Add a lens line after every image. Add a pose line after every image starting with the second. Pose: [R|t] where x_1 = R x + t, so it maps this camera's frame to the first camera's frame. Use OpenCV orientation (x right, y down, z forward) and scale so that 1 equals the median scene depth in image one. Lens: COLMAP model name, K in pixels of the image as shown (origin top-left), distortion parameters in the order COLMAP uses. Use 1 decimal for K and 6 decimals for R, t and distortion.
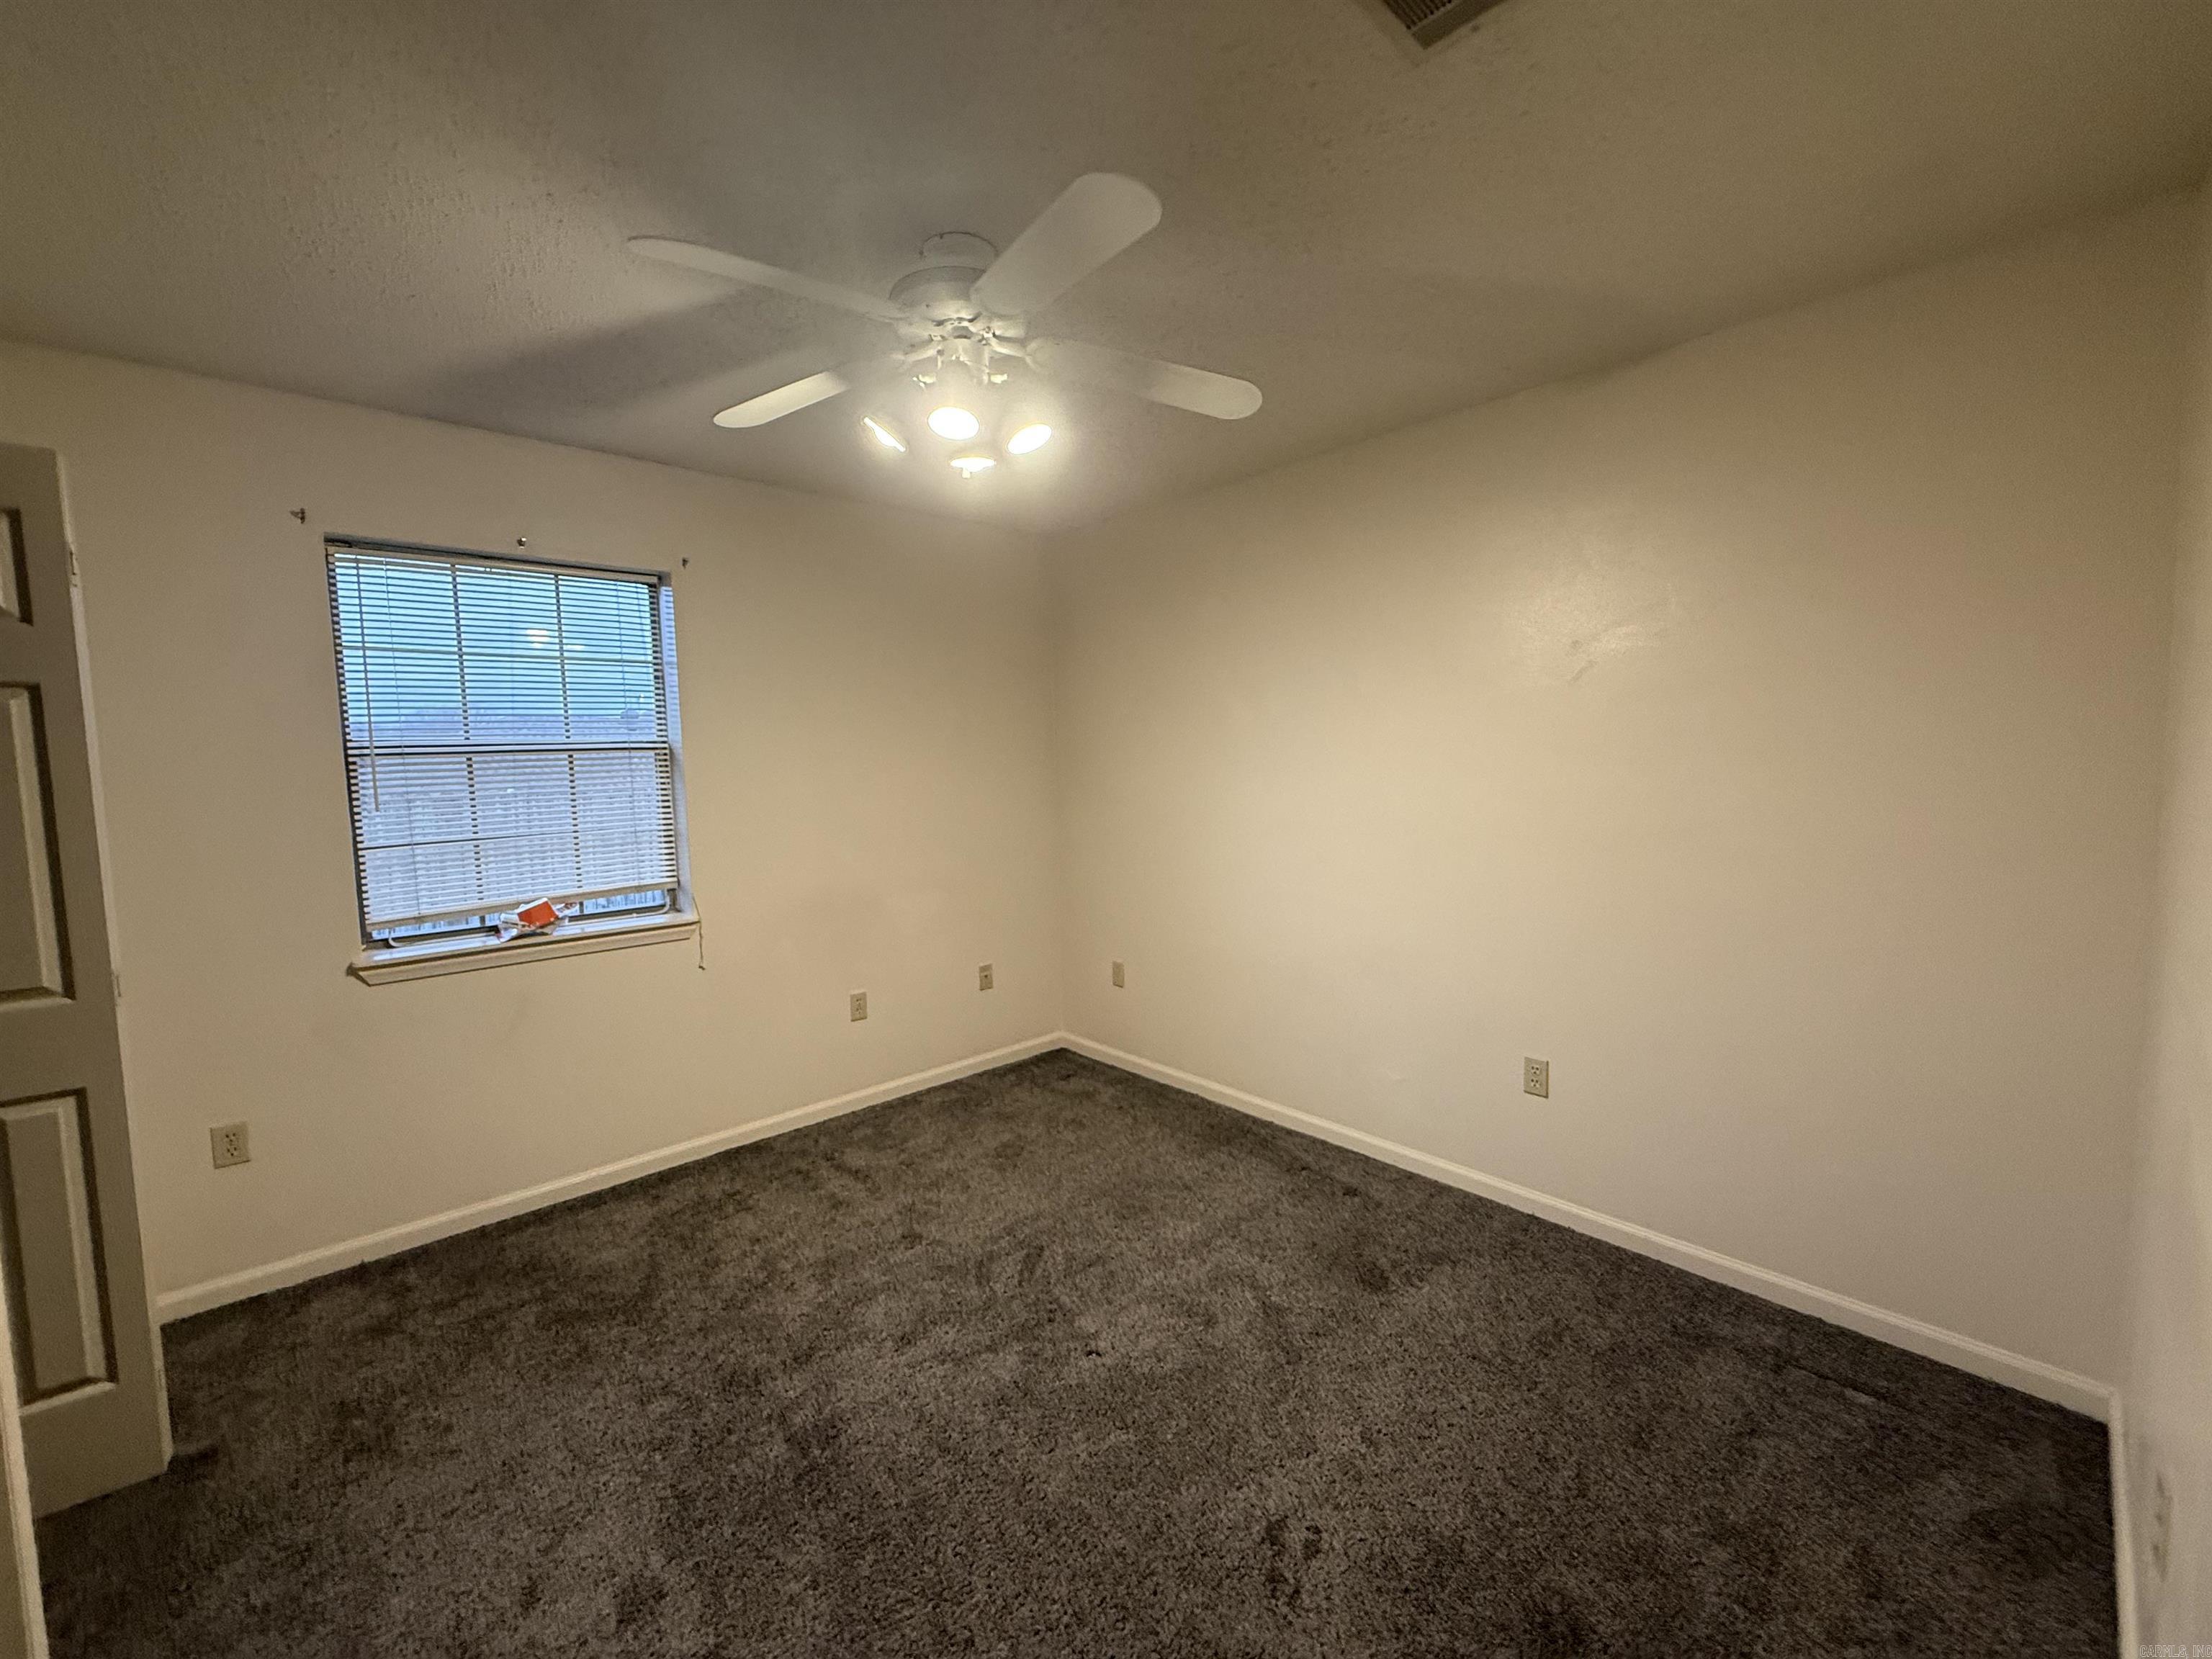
lens RADIAL K [[877.7, 0, 1098.3], [0, 877.7, 829.5], [0, 0, 1]] dist [-0.000152, -0.000936]
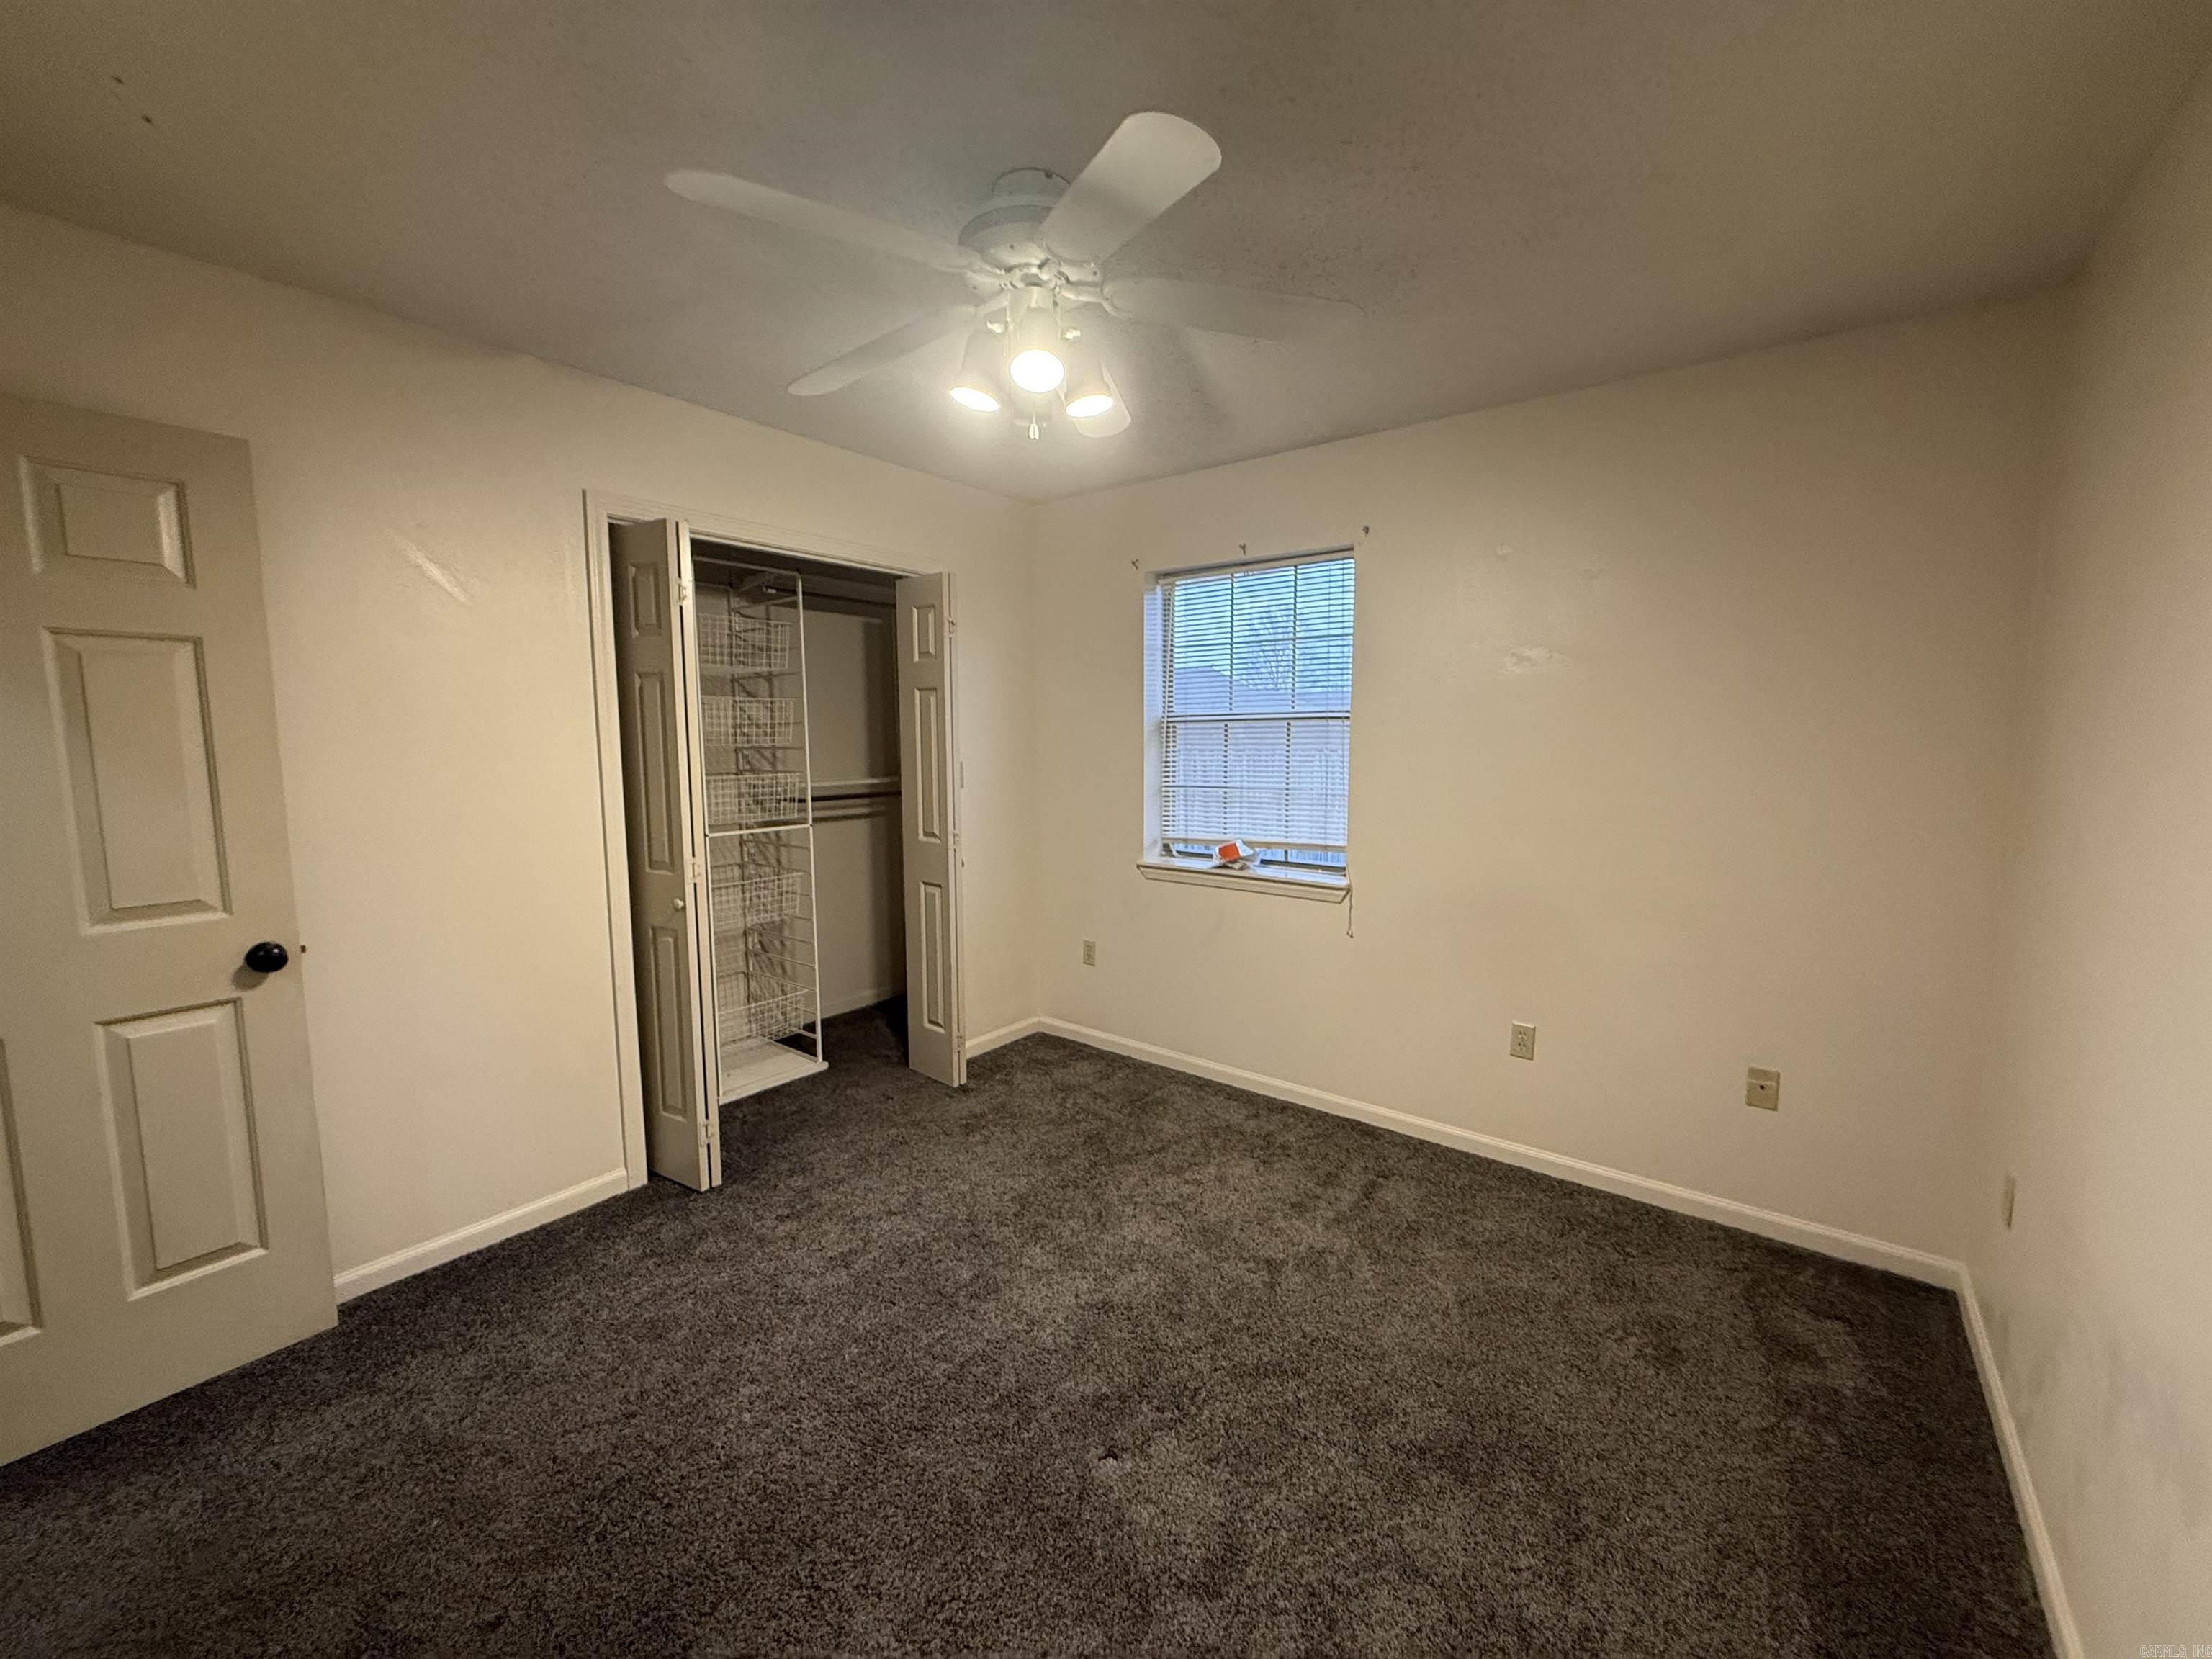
lens RADIAL K [[877.7, 0, 1098.3], [0, 877.7, 829.5], [0, 0, 1]] dist [-0.000152, -0.000936]
pose [[0.163353, 0.129721, -0.978002, 0.539998], [-0.087428, 0.989321, 0.116620, -0.062618], [0.982686, 0.066455, 0.172949, 0.600522]]
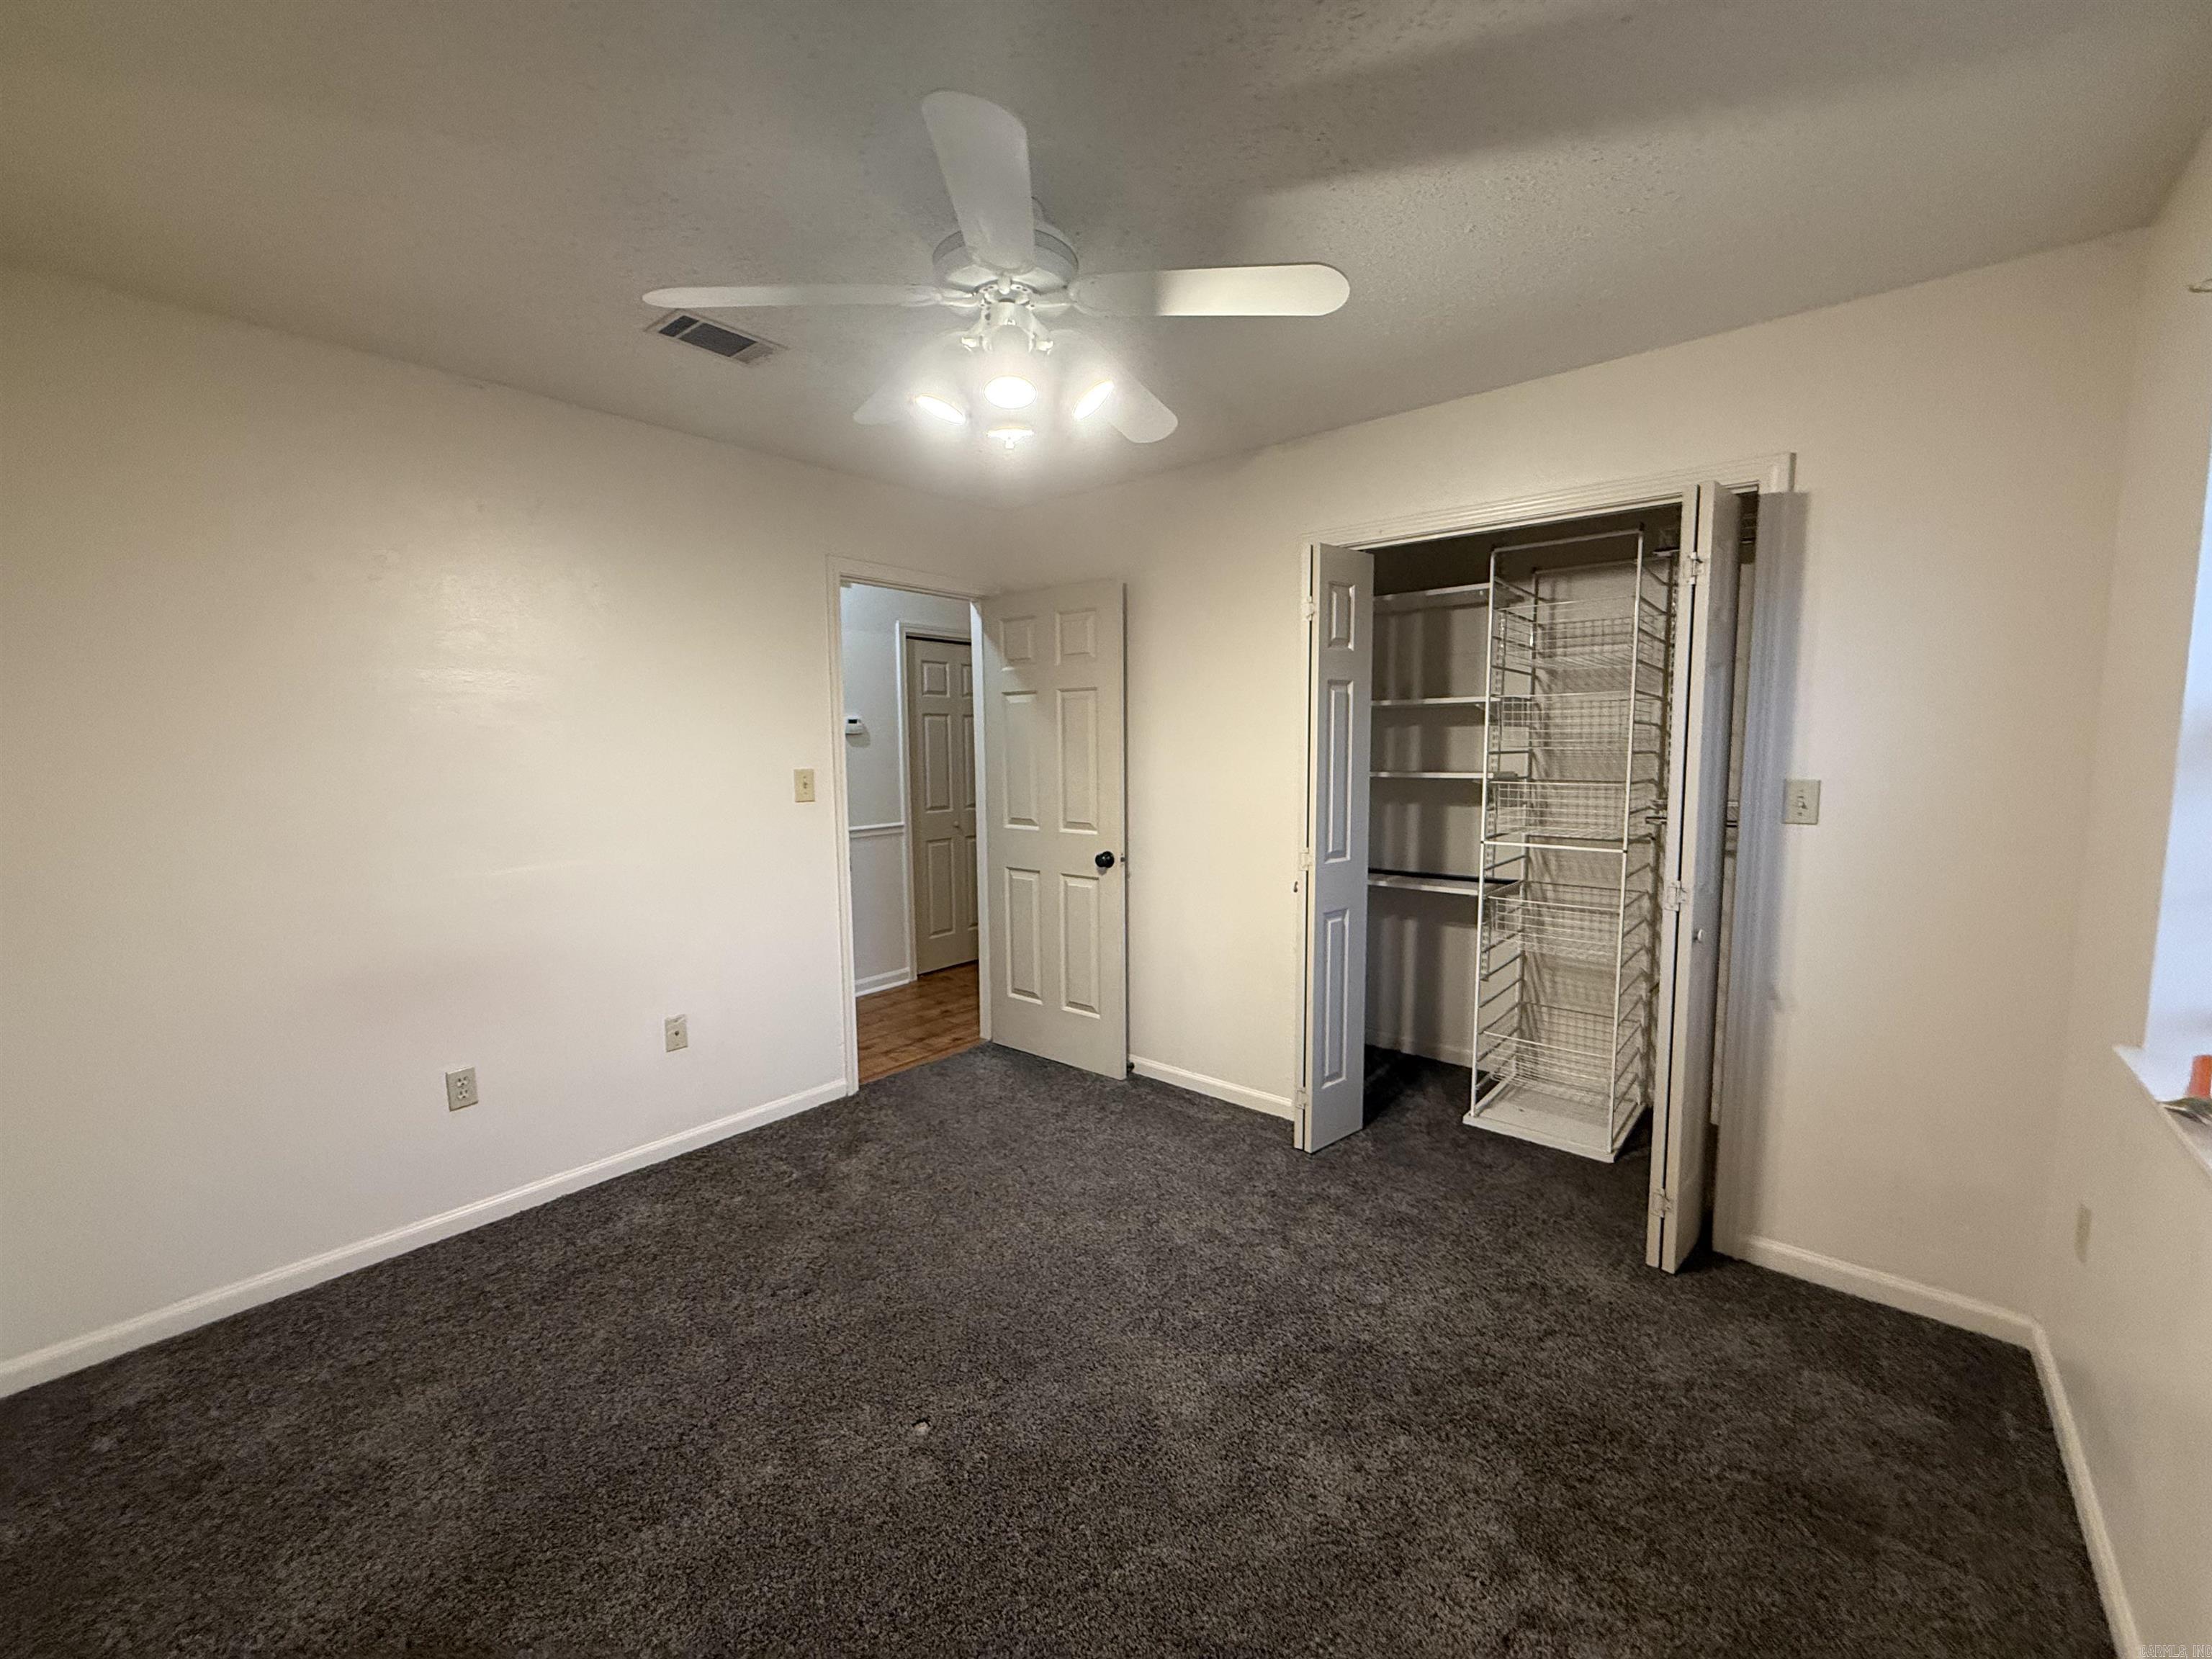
lens RADIAL K [[877.7, 0, 1098.3], [0, 877.7, 829.5], [0, 0, 1]] dist [-0.000152, -0.000936]
pose [[-0.991916, 0.042600, -0.119529, -0.072102], [0.019100, 0.981355, 0.191251, -0.110639], [0.125447, 0.187422, -0.974236, 1.312105]]
